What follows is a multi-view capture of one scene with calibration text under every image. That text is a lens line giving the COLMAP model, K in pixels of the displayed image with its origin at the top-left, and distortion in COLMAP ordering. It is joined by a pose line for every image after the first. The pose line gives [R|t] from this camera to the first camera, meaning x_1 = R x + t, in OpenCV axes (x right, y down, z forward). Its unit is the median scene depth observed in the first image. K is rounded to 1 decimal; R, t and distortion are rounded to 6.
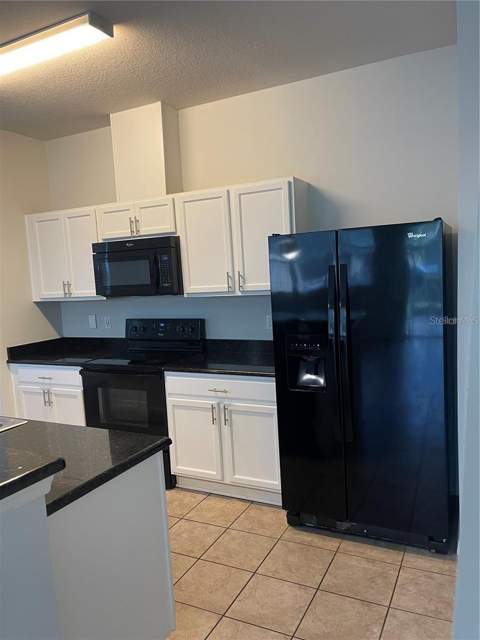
lens RADIAL K [[482.0, 0, 241.2], [0, 482.0, 321.2], [0, 0, 1]] dist [0.008746, 0.001092]
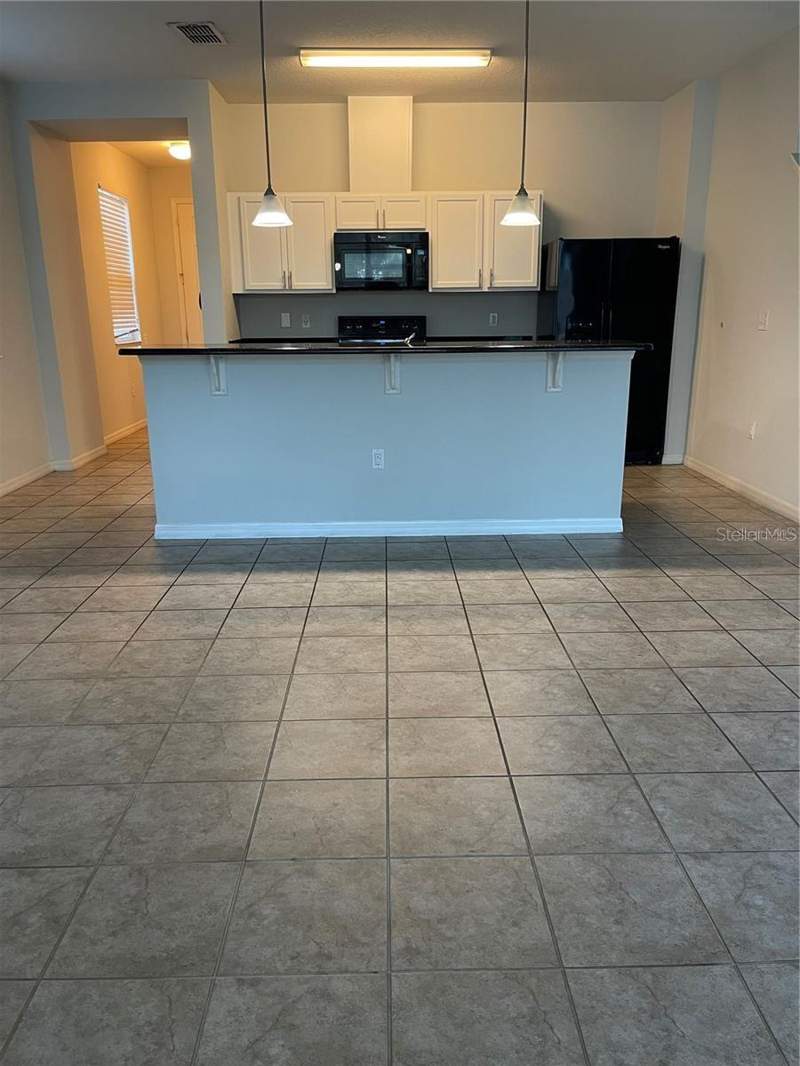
lens RADIAL K [[802.8, 0, 400.0], [0, 802.8, 531.9], [0, 0, 1]] dist [0.008746, 0.001092]
pose [[0.885340, -0.072916, 0.459191, -1.040511], [0.006556, 0.989486, 0.144482, 0.221908], [-0.464898, -0.124905, 0.876509, -0.624593]]
